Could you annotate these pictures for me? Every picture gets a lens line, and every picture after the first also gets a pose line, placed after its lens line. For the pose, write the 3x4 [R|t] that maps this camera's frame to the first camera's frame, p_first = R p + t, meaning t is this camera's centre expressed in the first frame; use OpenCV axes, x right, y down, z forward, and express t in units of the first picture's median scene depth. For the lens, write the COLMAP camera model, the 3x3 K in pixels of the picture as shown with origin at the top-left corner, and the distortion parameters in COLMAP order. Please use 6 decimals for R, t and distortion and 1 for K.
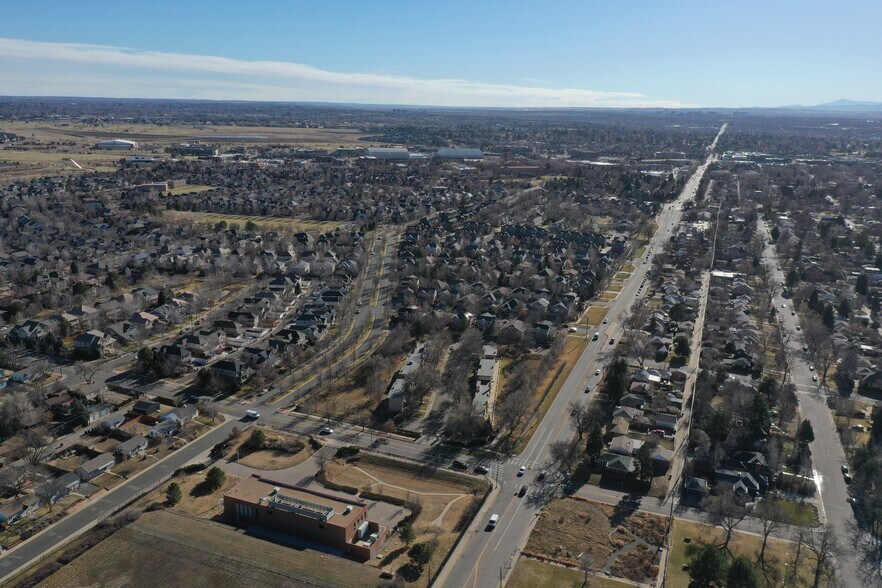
lens RADIAL K [[689.2, 0, 438.7], [0, 689.2, 308.5], [0, 0, 1]] dist [0.017699, -0.006299]
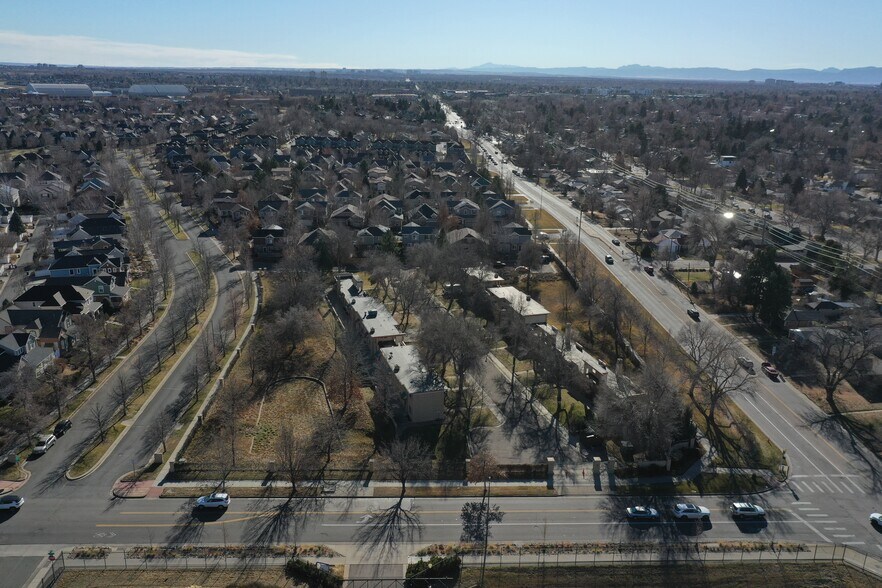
lens RADIAL K [[689.2, 0, 438.7], [0, 689.2, 308.5], [0, 0, 1]] dist [0.017699, -0.006299]
pose [[0.904763, -0.138806, 0.402663, -0.194163], [0.118202, 0.990099, 0.075713, 0.046072], [-0.409185, -0.020906, 0.912212, 0.562077]]
